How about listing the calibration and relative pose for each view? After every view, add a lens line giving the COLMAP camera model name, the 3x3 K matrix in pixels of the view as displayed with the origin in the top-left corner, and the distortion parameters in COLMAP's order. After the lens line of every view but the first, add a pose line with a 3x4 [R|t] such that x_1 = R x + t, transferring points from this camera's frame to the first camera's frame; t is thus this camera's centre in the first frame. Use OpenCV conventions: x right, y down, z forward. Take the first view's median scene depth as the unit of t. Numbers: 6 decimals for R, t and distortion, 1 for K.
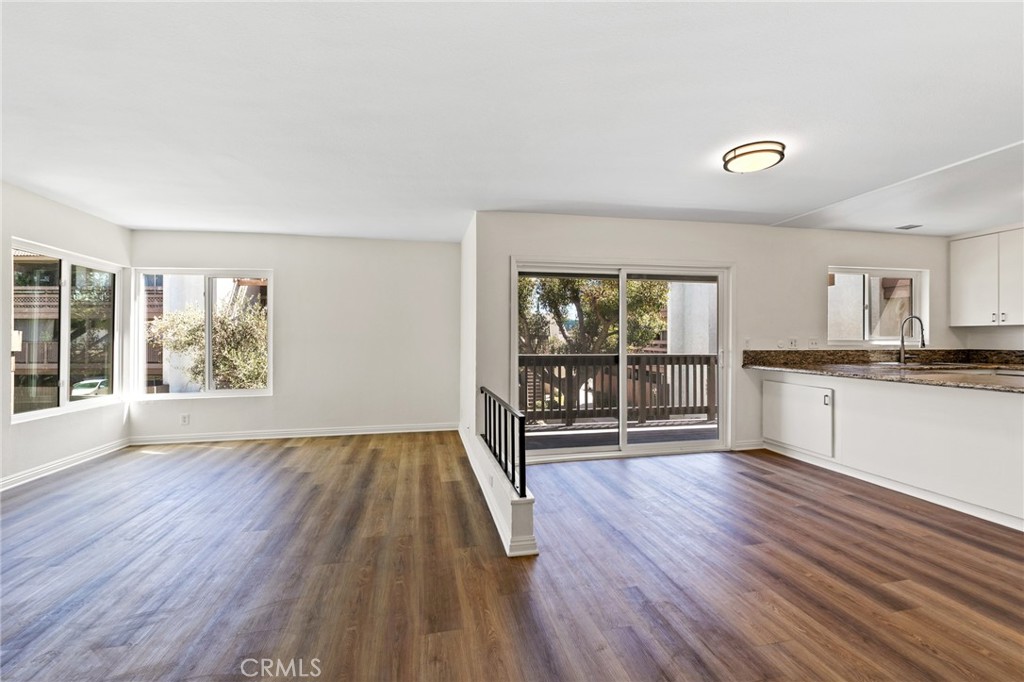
lens RADIAL K [[436.9, 0, 531.1], [0, 436.9, 332.3], [0, 0, 1]] dist [0.005750, 0.000110]
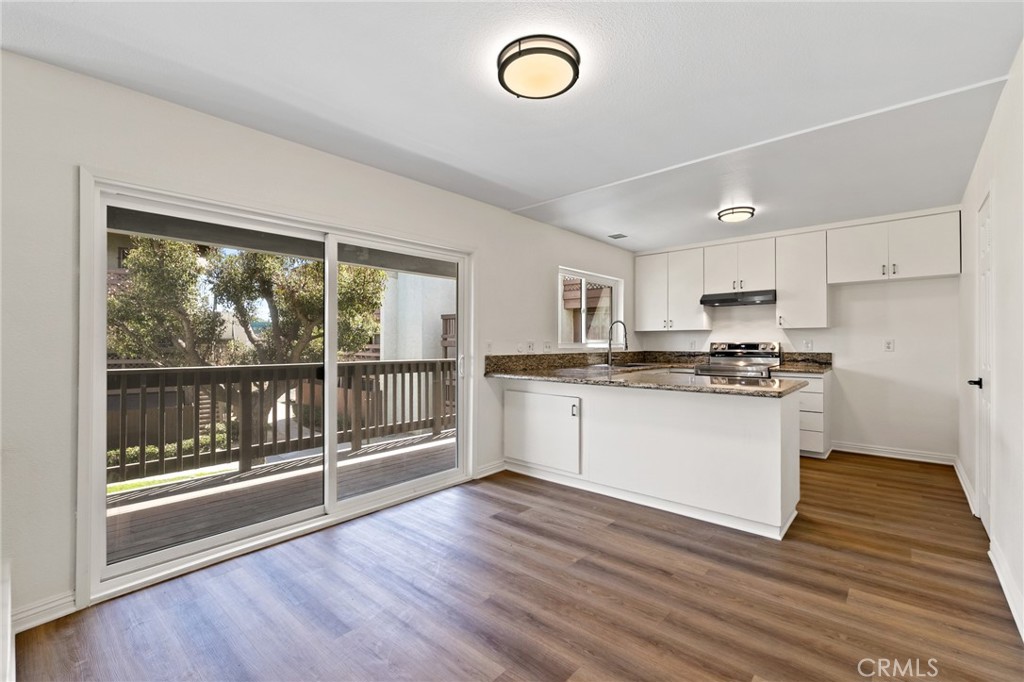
lens RADIAL K [[432.5, 0, 515.6], [0, 432.5, 341.7], [0, 0, 1]] dist [0.000792, 0.000085]
pose [[0.818295, 0.000719, 0.574798, 0.060361], [-0.007387, 0.999930, 0.009265, 0.006652], [-0.574751, -0.011827, 0.818243, 0.292280]]
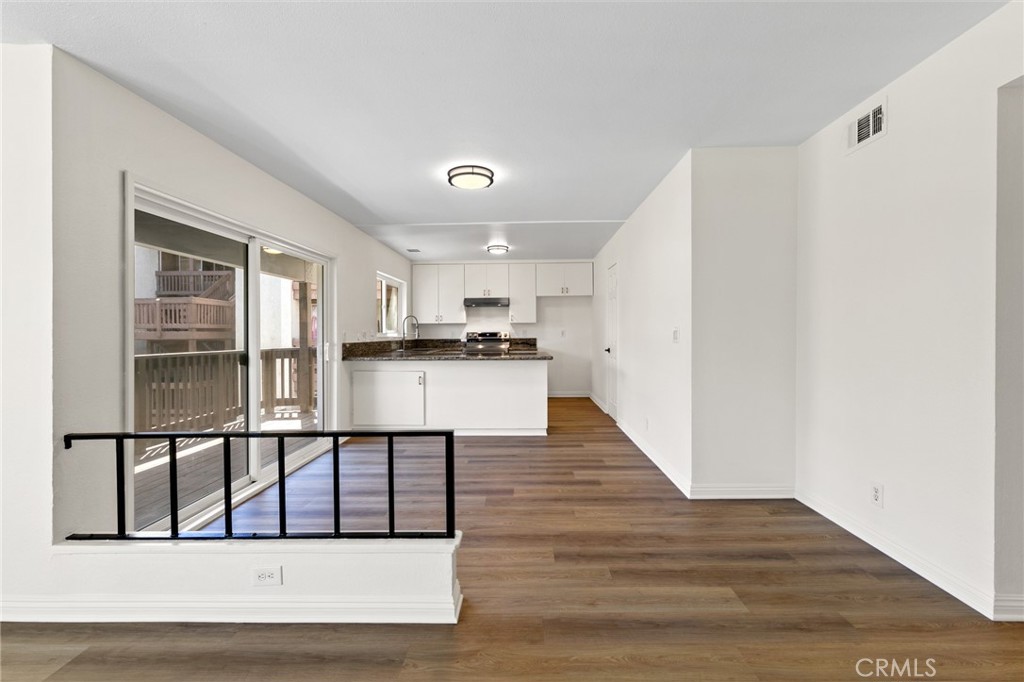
lens RADIAL K [[426.3, 0, 510.4], [0, 426.3, 336.0], [0, 0, 1]] dist [-0.000235, -0.000102]
pose [[0.263773, -0.010152, 0.964531, -0.356228], [-0.007967, 0.999888, 0.012703, 0.008403], [-0.964552, -0.011035, 0.263662, 0.360565]]
